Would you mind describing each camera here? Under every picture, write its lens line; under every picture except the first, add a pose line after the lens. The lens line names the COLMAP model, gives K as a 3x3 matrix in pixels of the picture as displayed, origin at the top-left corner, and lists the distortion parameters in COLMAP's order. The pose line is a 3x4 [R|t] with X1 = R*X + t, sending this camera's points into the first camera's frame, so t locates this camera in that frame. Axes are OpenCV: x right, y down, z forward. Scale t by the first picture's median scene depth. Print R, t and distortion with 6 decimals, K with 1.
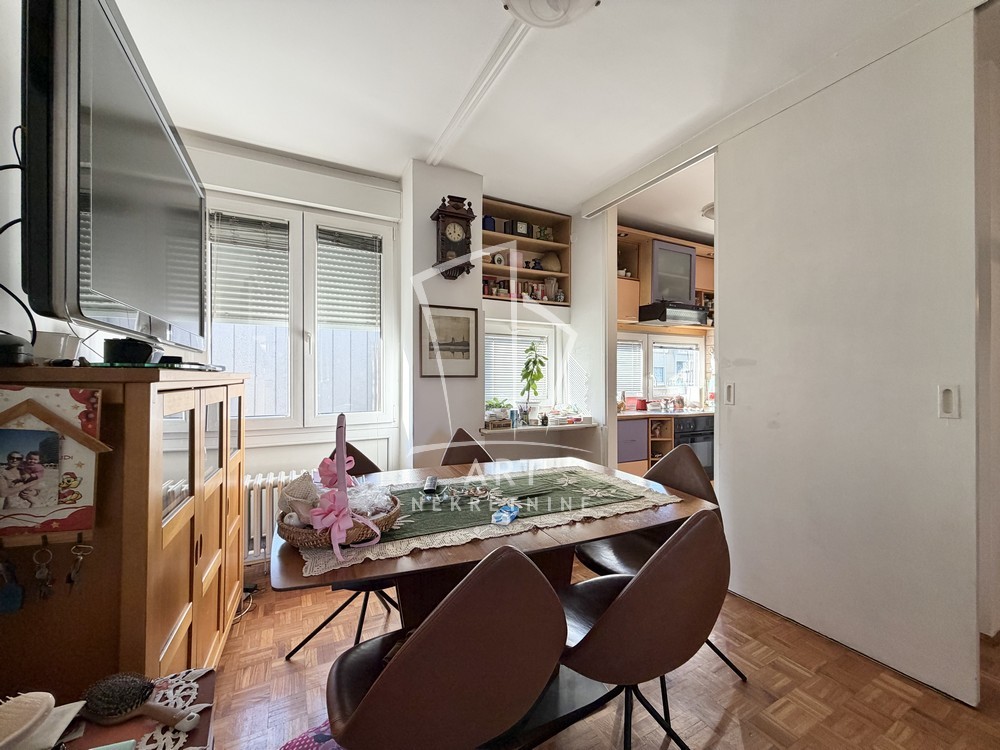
lens RADIAL K [[397.6, 0, 495.9], [0, 397.6, 376.4], [0, 0, 1]] dist [-0.000351, -0.000238]
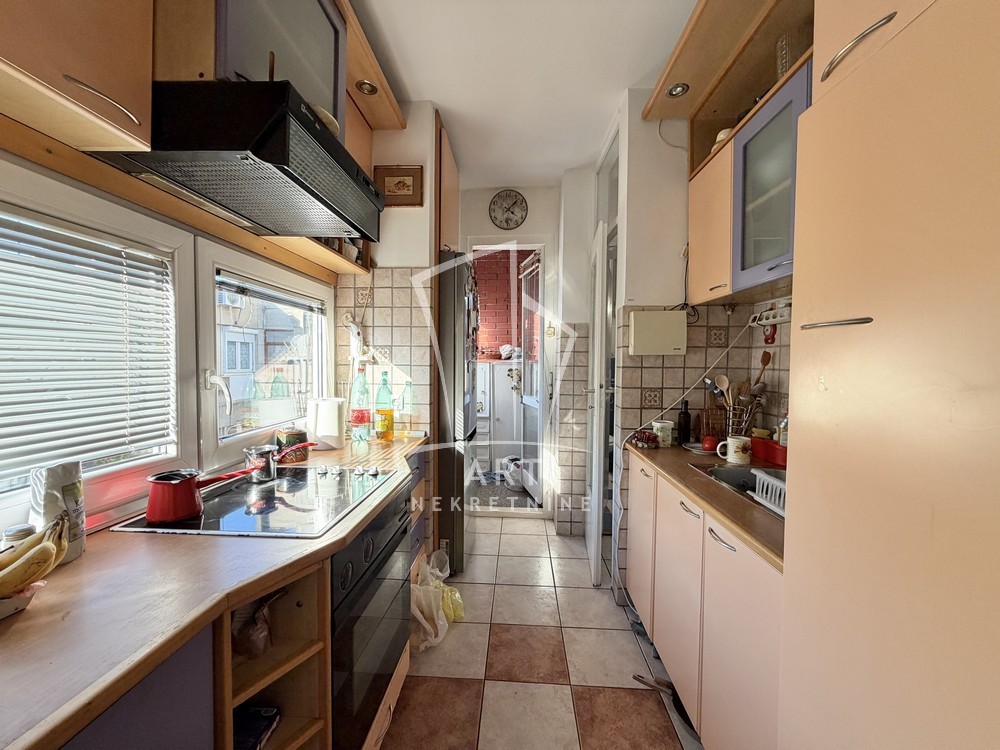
lens RADIAL K [[397.6, 0, 495.9], [0, 397.6, 376.4], [0, 0, 1]] dist [-0.000351, -0.000238]
pose [[0.508583, -0.025910, 0.860623, 0.234854], [-0.010291, 0.999293, 0.036166, -0.015449], [-0.860951, -0.027250, 0.507957, 0.641812]]
